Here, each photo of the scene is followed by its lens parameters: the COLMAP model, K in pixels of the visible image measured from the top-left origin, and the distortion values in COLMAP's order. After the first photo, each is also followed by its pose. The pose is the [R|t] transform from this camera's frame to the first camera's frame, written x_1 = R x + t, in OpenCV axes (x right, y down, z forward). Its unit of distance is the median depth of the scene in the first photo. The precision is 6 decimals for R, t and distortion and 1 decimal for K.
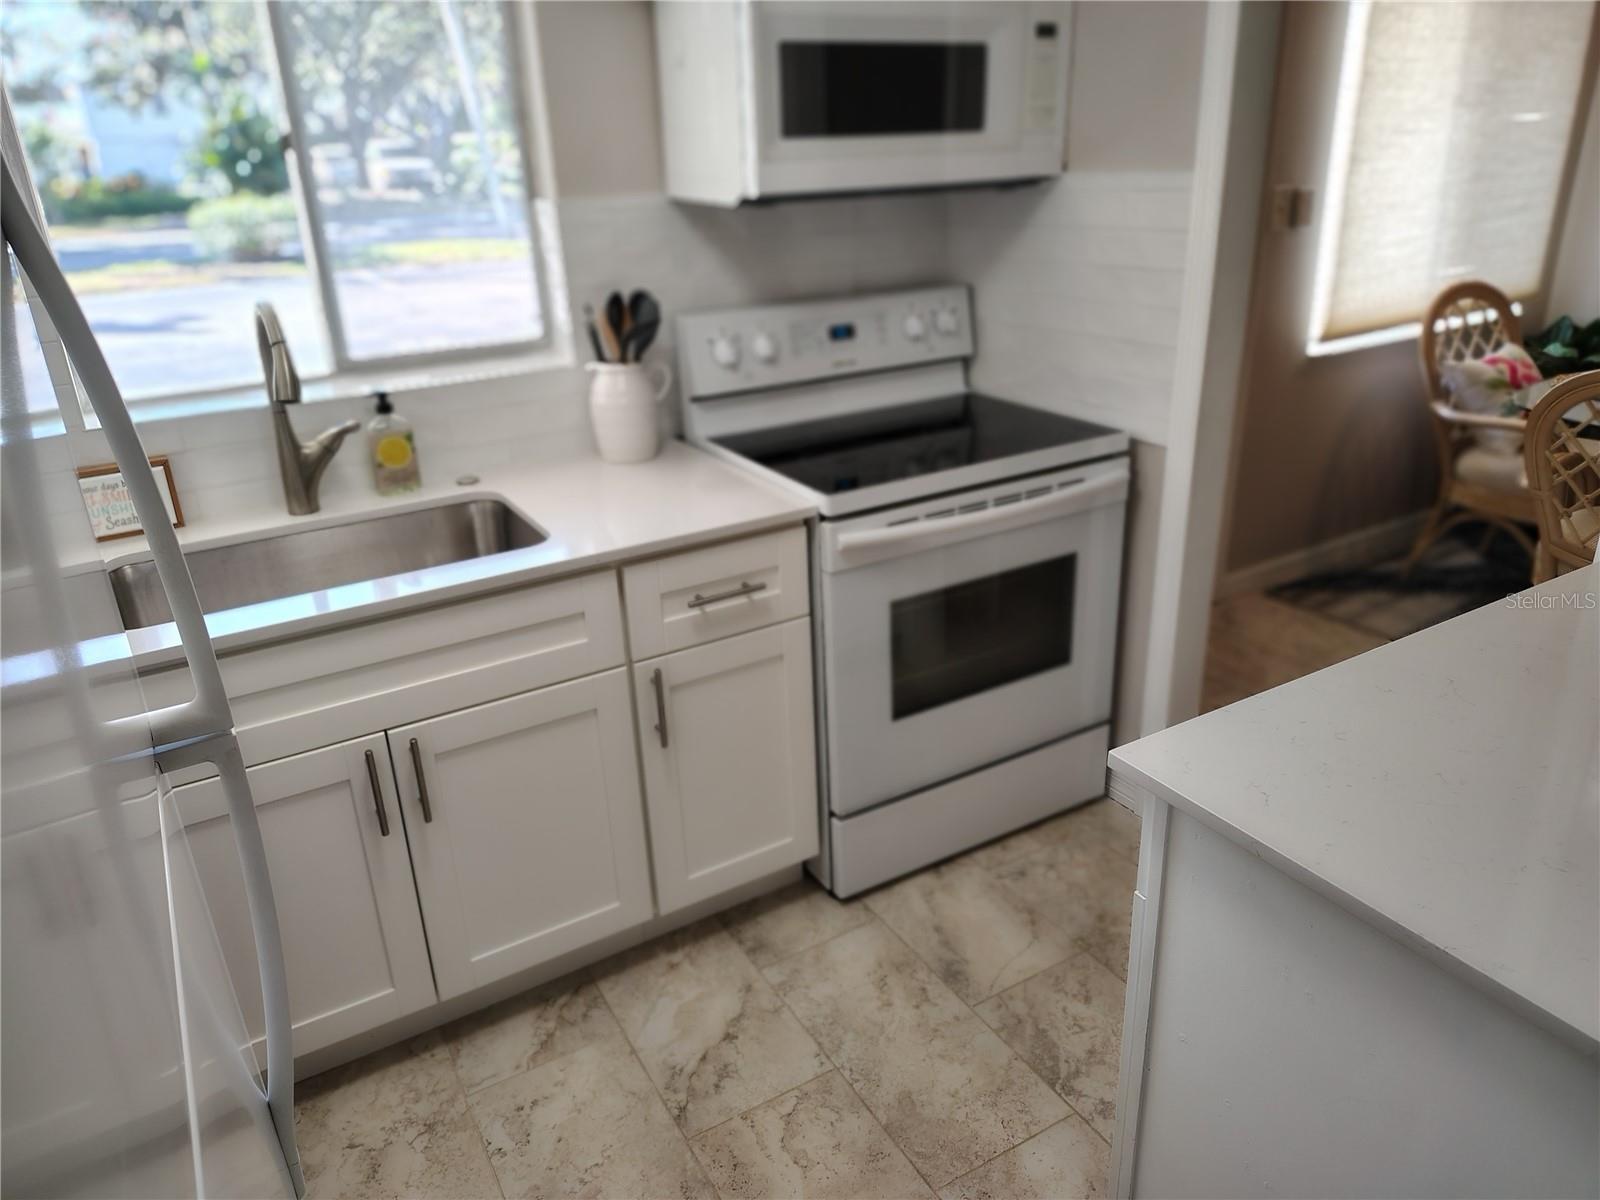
lens RADIAL K [[1093.7, 0, 800.4], [0, 1093.7, 607.2], [0, 0, 1]] dist [0.008984, -0.004555]
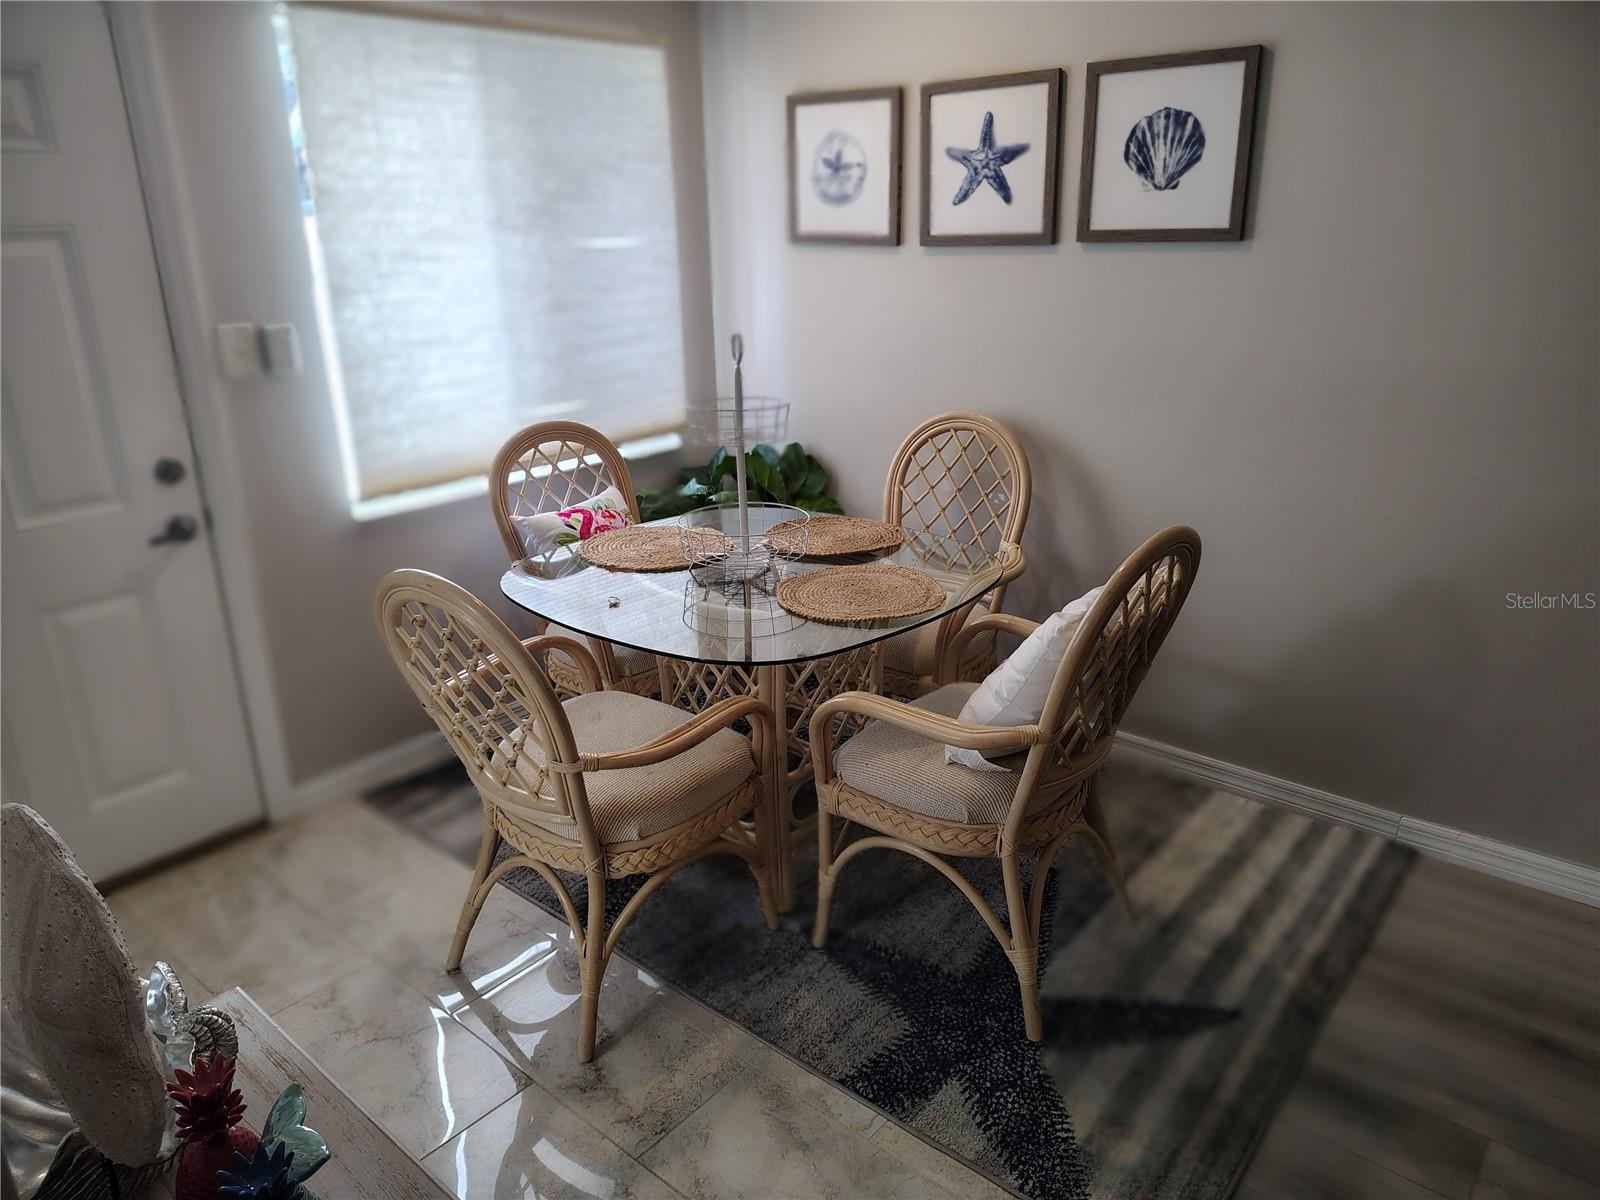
lens RADIAL K [[1093.7, 0, 802.6], [0, 1093.7, 595.4], [0, 0, 1]] dist [0.008984, -0.004555]
pose [[0.949446, -0.064817, 0.307165, 0.535097], [0.081448, 0.995808, -0.041621, -0.110651], [-0.303179, 0.064535, 0.950746, 0.118284]]
